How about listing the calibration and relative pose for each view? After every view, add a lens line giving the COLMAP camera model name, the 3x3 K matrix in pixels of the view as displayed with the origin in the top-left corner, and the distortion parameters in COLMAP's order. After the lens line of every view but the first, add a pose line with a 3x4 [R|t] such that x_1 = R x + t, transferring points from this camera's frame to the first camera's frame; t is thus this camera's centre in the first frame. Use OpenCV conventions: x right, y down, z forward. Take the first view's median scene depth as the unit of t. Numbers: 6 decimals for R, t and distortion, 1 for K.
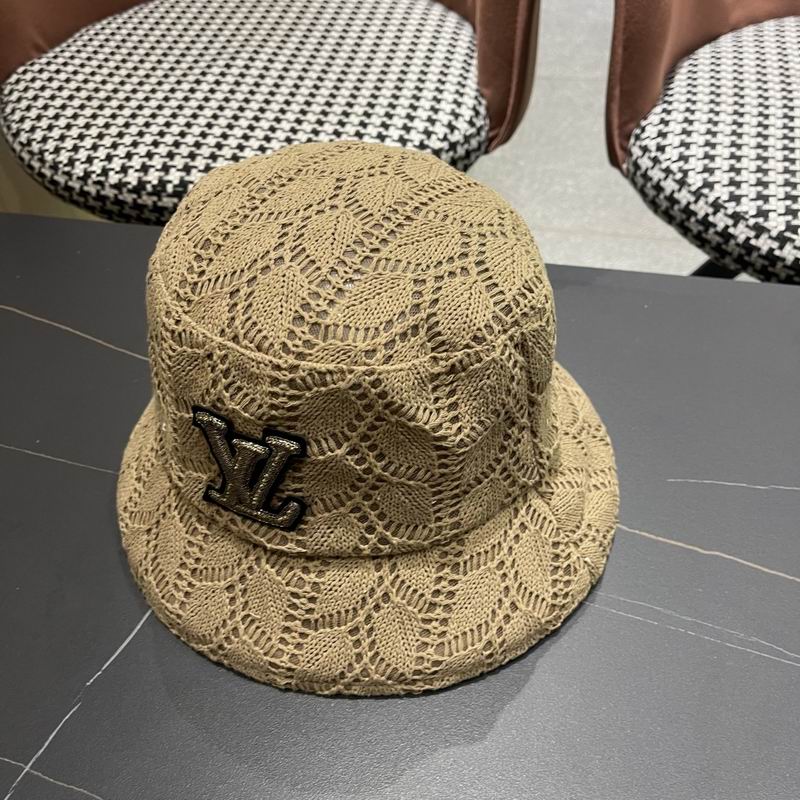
lens RADIAL K [[823.2, 0, 398.5], [0, 823.2, 414.4], [0, 0, 1]] dist [0.011685, 0.000000]
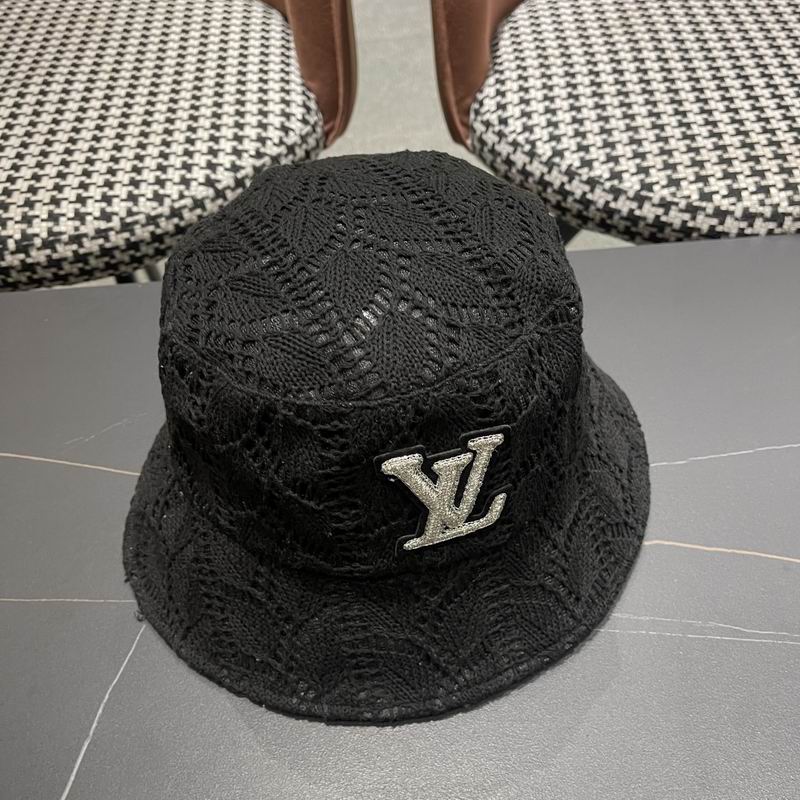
lens RADIAL K [[823.2, 0, 405.7], [0, 823.2, 410.4], [0, 0, 1]] dist [0.011685, 0.000000]
pose [[0.965827, -0.204527, 0.159207, -0.018826], [0.198366, 0.978648, 0.053847, -0.060244], [-0.166821, -0.020425, 0.985776, 0.046513]]
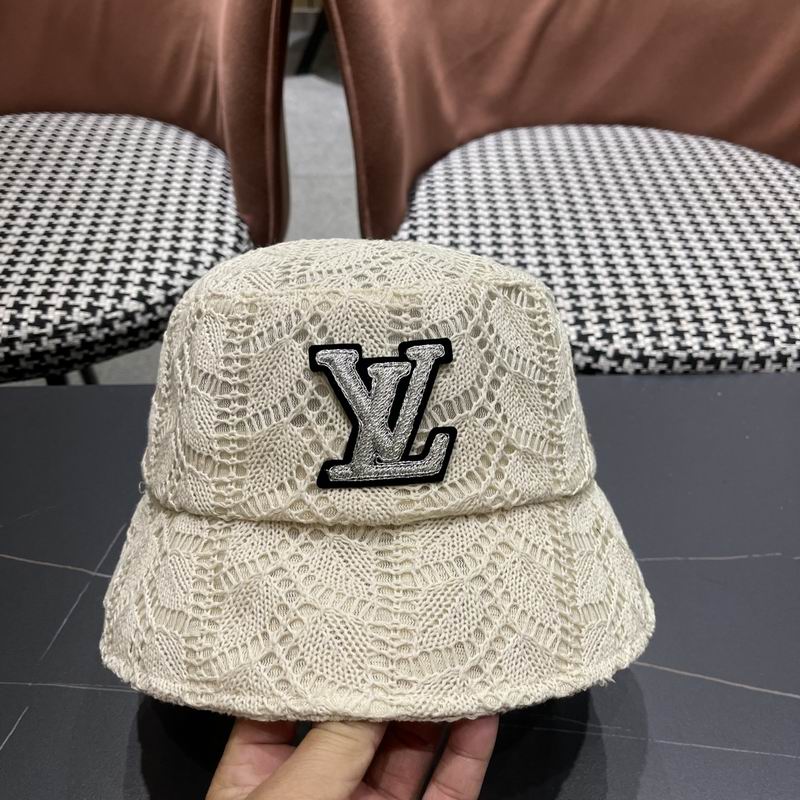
lens RADIAL K [[823.2, 0, 405.5], [0, 823.2, 412.8], [0, 0, 1]] dist [0.011685, 0.000000]
pose [[0.960079, -0.130298, 0.247529, 0.010149], [0.152013, 0.985849, -0.070659, -0.045776], [-0.234820, 0.105466, 0.966300, -0.034244]]
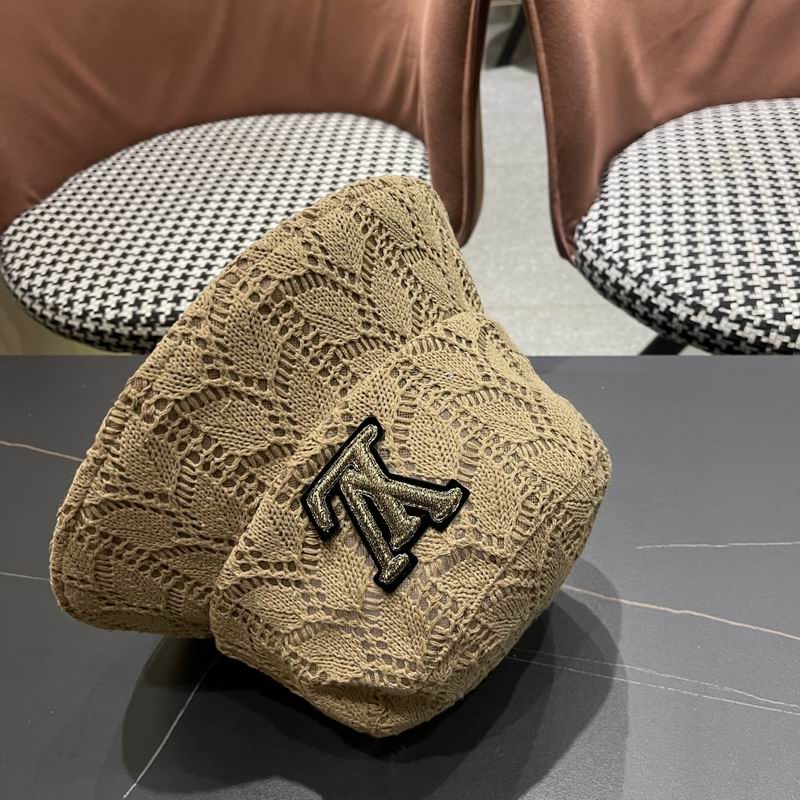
lens RADIAL K [[823.2, 0, 402.3], [0, 823.2, 397.4], [0, 0, 1]] dist [0.011685, 0.000000]
pose [[0.994959, -0.098828, 0.017008, 0.010138], [0.100097, 0.989025, -0.108673, -0.020130], [-0.006082, 0.109828, 0.993932, -0.075245]]
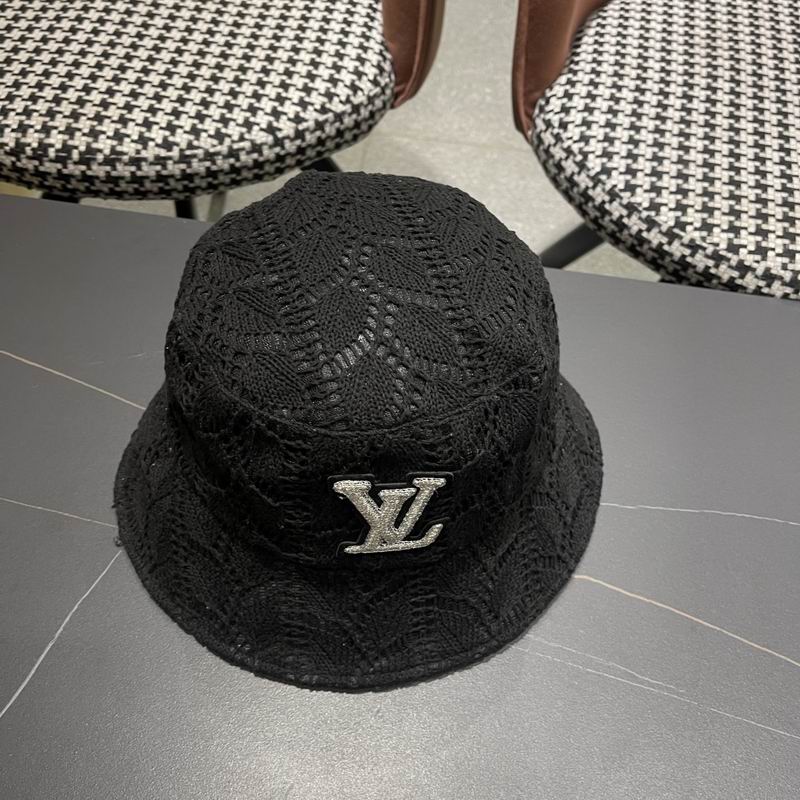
lens RADIAL K [[823.2, 0, 415.4], [0, 823.2, 396.2], [0, 0, 1]] dist [0.011685, 0.000000]
pose [[0.994051, -0.009200, 0.108530, 0.028075], [-0.006458, 0.989695, 0.143048, -0.134566], [-0.108727, -0.142898, 0.983747, -0.006973]]
